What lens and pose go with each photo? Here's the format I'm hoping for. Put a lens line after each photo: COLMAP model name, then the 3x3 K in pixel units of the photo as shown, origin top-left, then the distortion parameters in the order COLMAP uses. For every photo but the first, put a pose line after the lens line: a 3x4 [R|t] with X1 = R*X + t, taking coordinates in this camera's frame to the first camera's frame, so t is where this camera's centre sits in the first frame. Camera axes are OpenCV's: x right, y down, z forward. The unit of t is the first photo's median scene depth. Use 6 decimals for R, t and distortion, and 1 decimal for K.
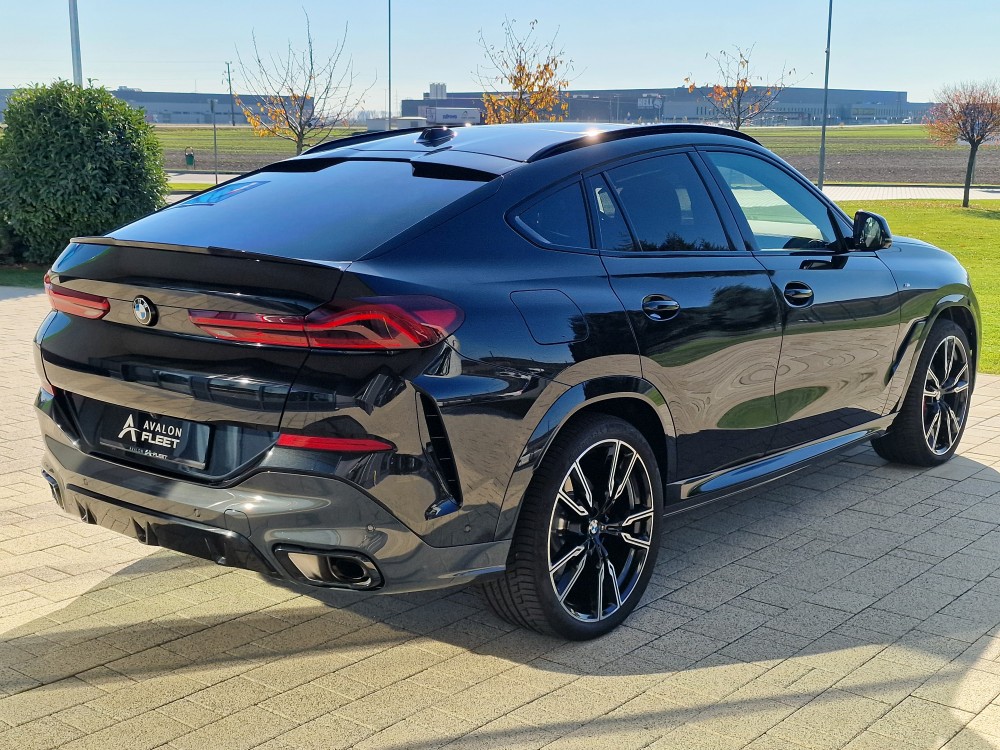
lens RADIAL K [[1313.1, 0, 500.0], [0, 1313.1, 375.0], [0, 0, 1]] dist [0.101184, -0.074436]
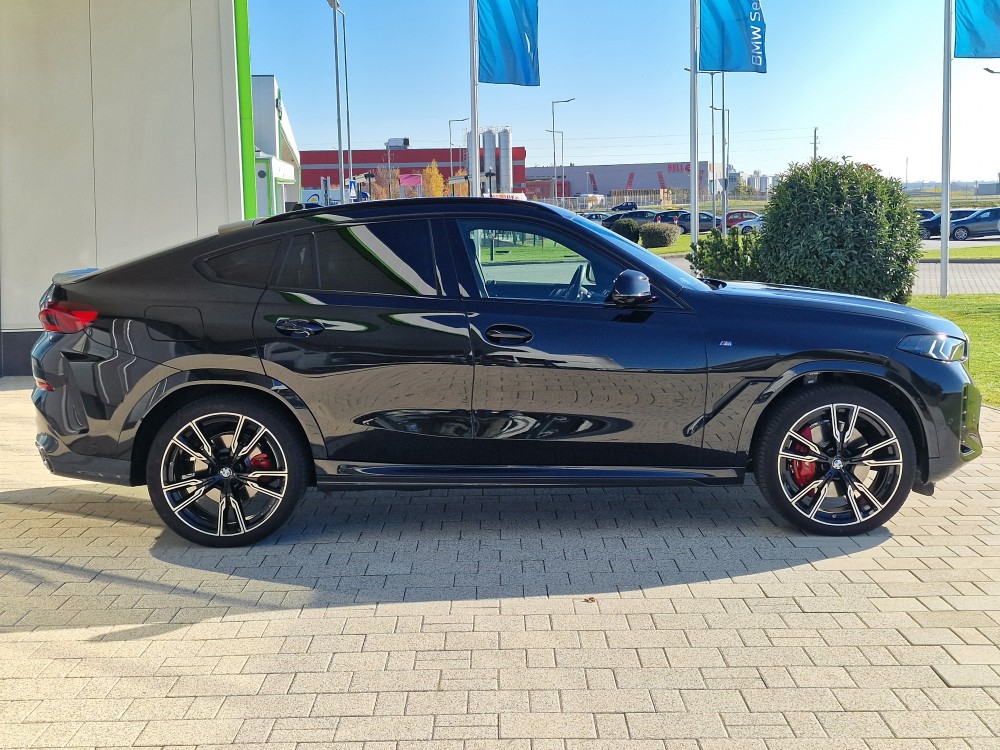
lens RADIAL K [[1313.1, 0, 500.0], [0, 1313.1, 375.0], [0, 0, 1]] dist [0.101184, -0.074436]
pose [[0.626672, 0.078964, -0.775272, 1.391421], [-0.118701, 0.992917, 0.005182, -0.035976], [0.770190, 0.088778, 0.631606, 0.295918]]
